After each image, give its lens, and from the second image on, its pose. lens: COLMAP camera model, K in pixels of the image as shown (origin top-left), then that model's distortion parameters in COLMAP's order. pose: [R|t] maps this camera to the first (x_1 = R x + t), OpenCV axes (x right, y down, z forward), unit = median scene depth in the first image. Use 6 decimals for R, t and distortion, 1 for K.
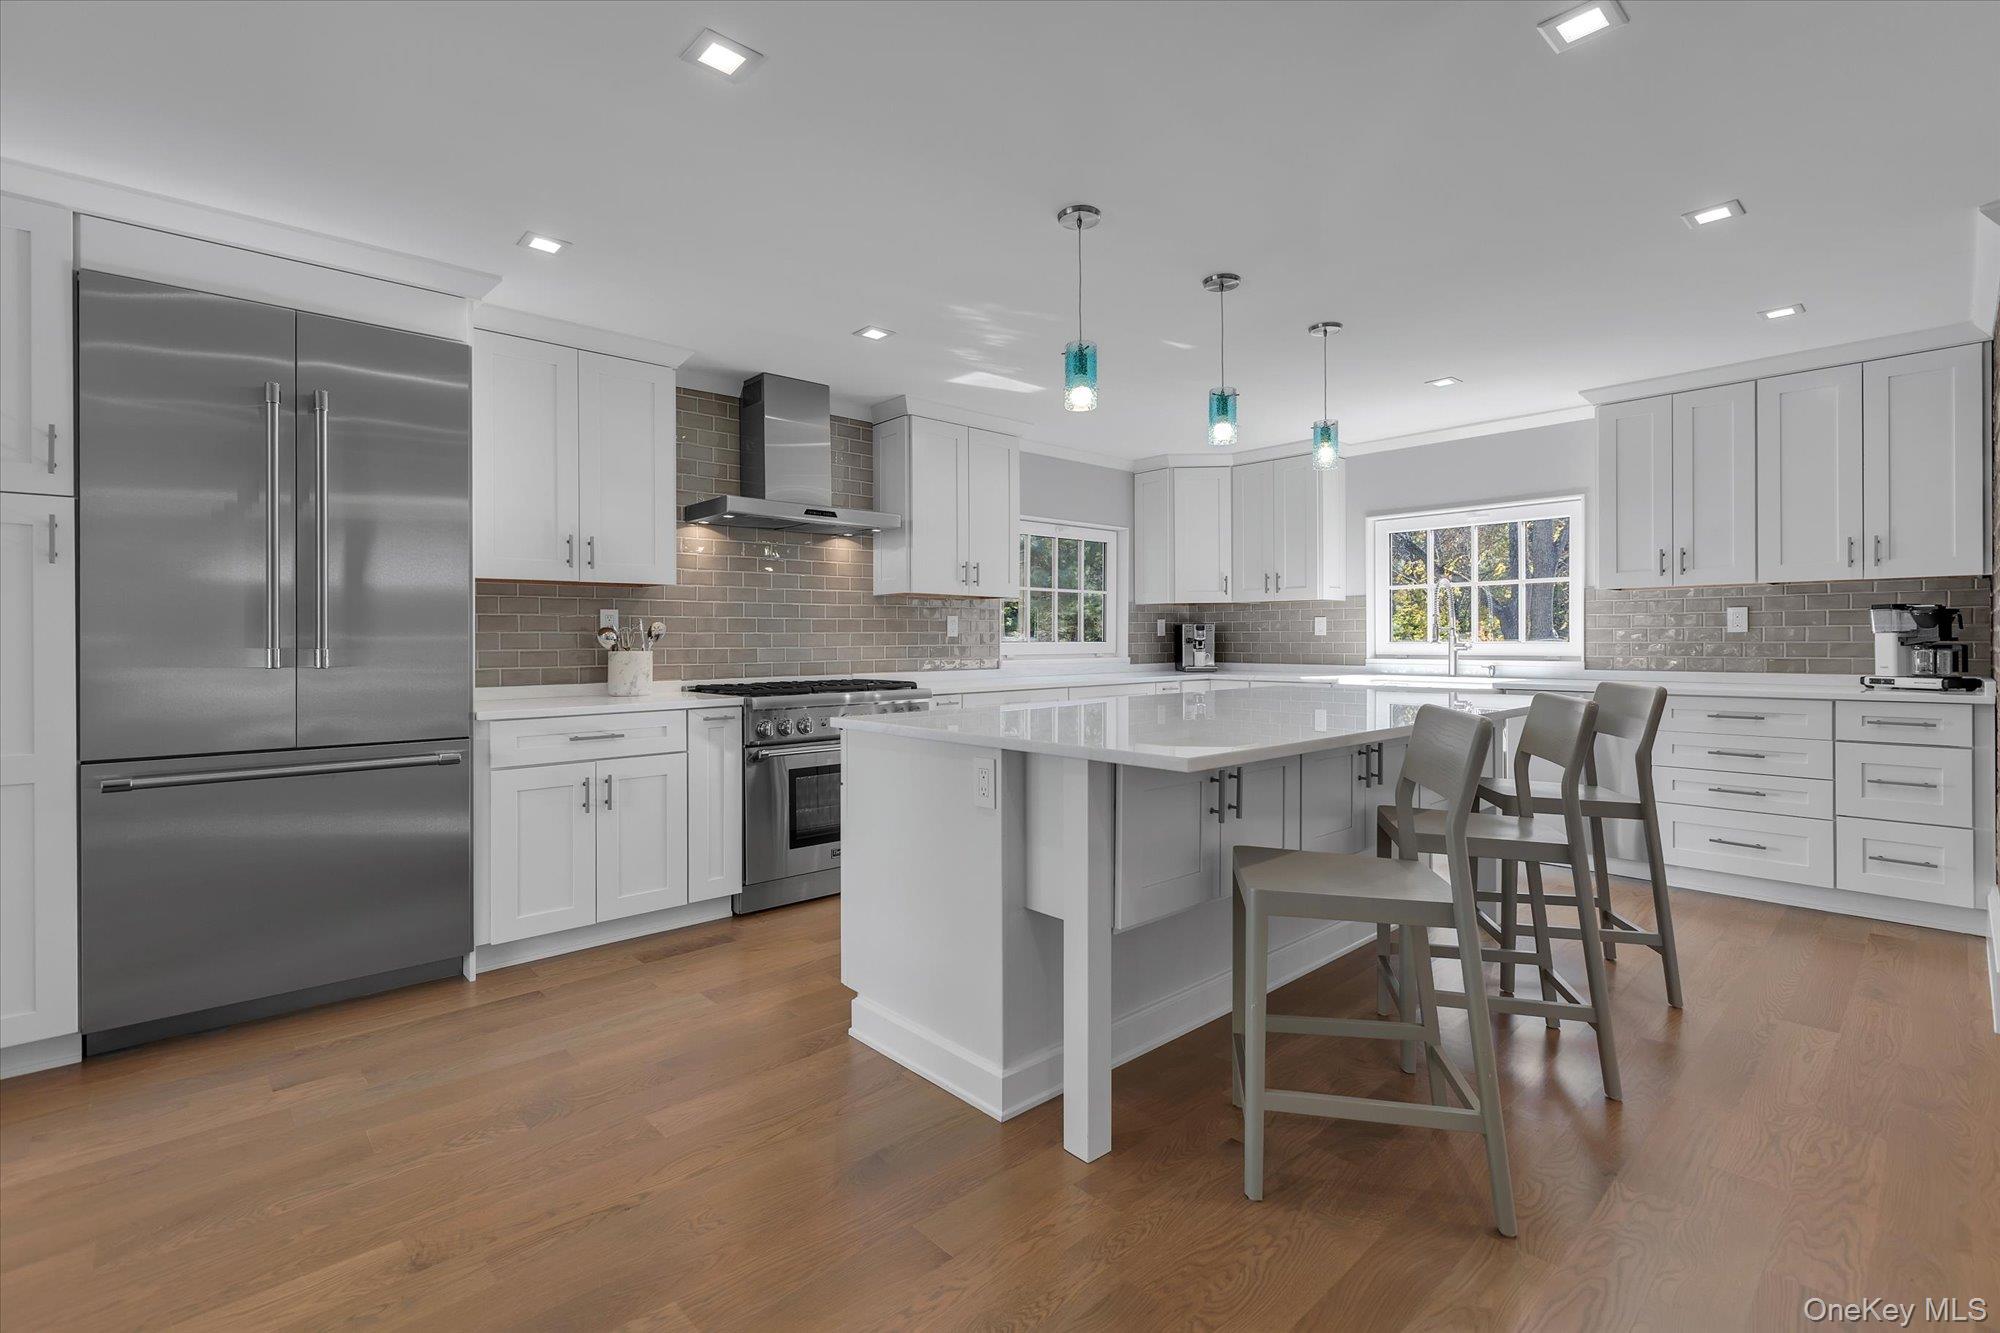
lens RADIAL K [[903.9, 0, 1000.3], [0, 903.9, 653.1], [0, 0, 1]] dist [0.003518, -0.000716]
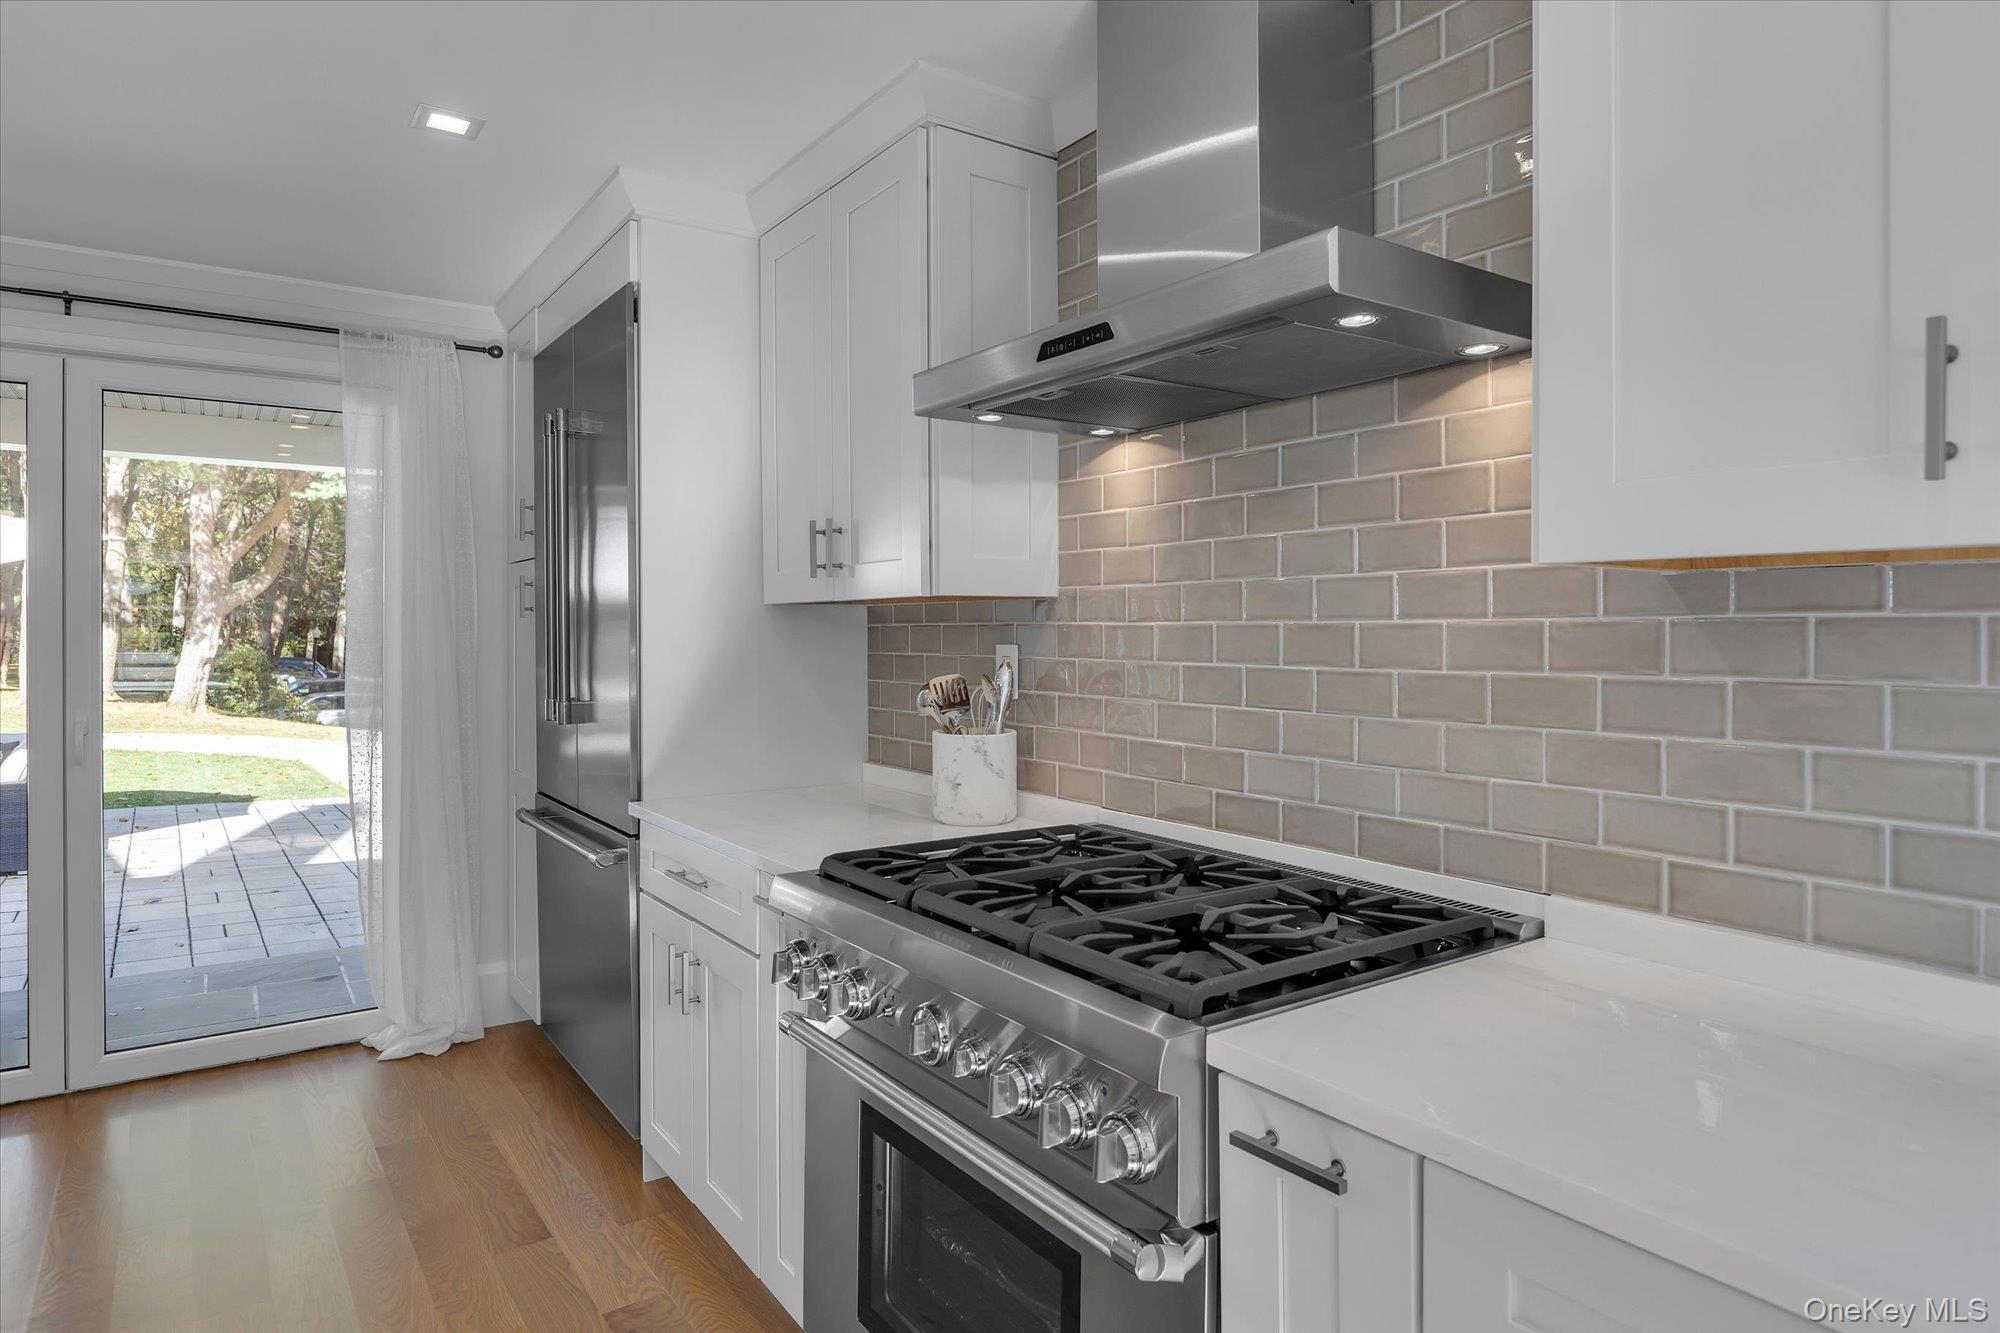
lens RADIAL K [[1163.3, 0, 999.8], [0, 1163.3, 647.8], [0, 0, 1]] dist [-0.003209, -0.001253]
pose [[-0.135937, 0.018722, -0.990541, 0.174447], [-0.014728, 0.999673, 0.020915, -0.050377], [0.990608, 0.017432, -0.135617, 0.900945]]
